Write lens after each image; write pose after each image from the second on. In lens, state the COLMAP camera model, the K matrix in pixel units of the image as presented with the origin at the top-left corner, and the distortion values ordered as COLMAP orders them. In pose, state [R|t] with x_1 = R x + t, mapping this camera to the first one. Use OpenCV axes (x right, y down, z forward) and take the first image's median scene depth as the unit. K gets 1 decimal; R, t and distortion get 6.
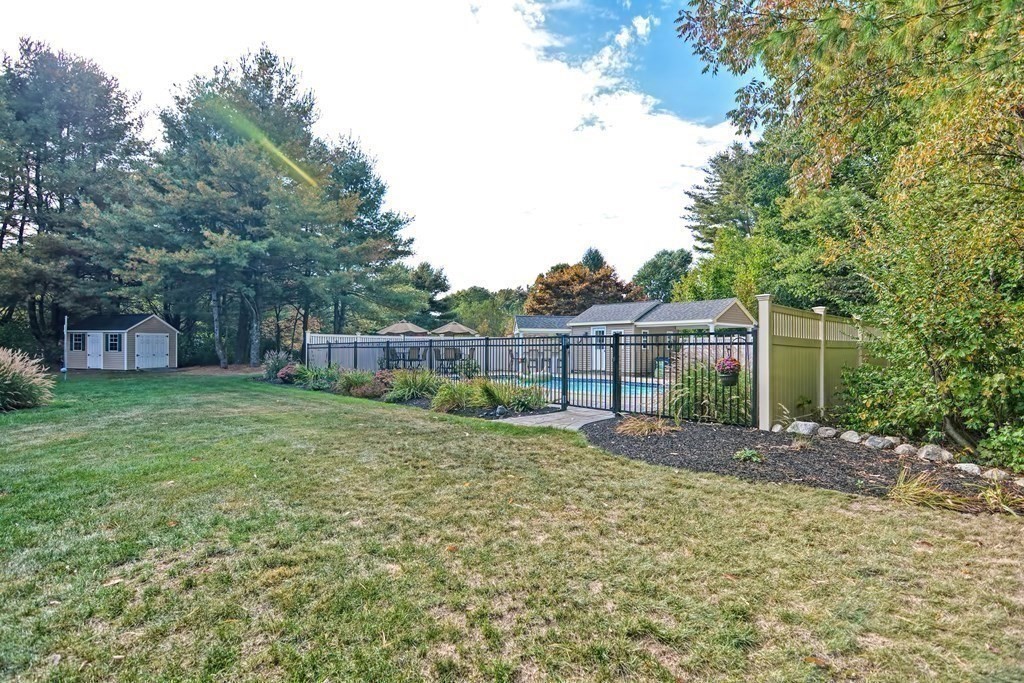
lens RADIAL K [[495.7, 0, 517.0], [0, 495.7, 346.2], [0, 0, 1]] dist [-0.000015, 0.000084]
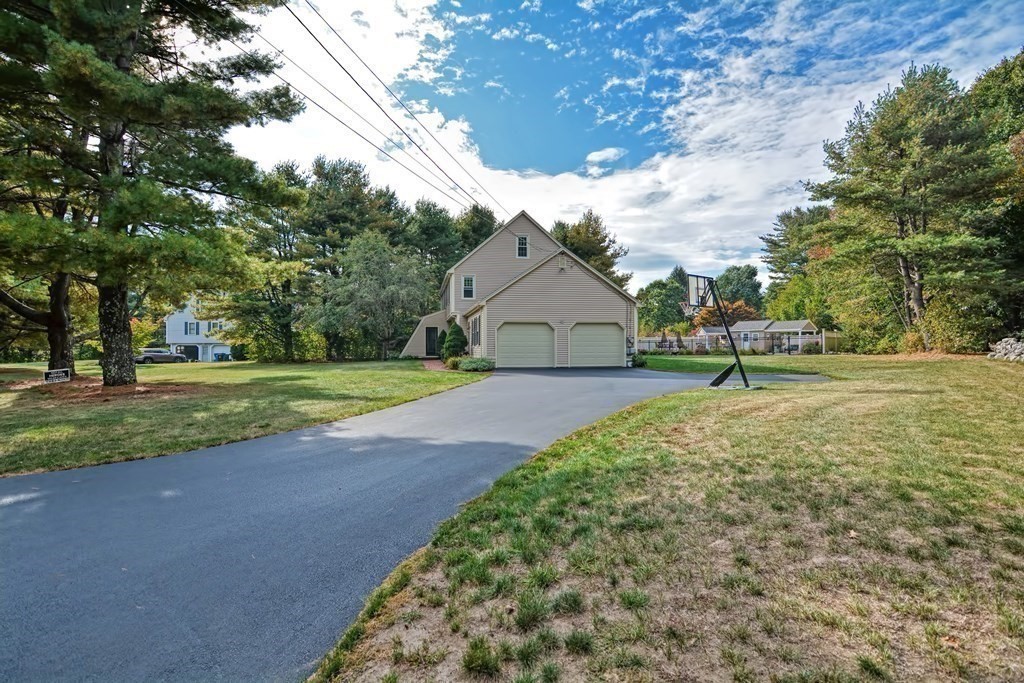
lens RADIAL K [[495.7, 0, 517.0], [0, 495.7, 346.2], [0, 0, 1]] dist [-0.000015, 0.000084]
pose [[0.997406, -0.006985, -0.071646, -0.308303], [0.007365, 0.999960, 0.005052, 0.004827], [0.071607, -0.005567, 0.997417, -0.582453]]
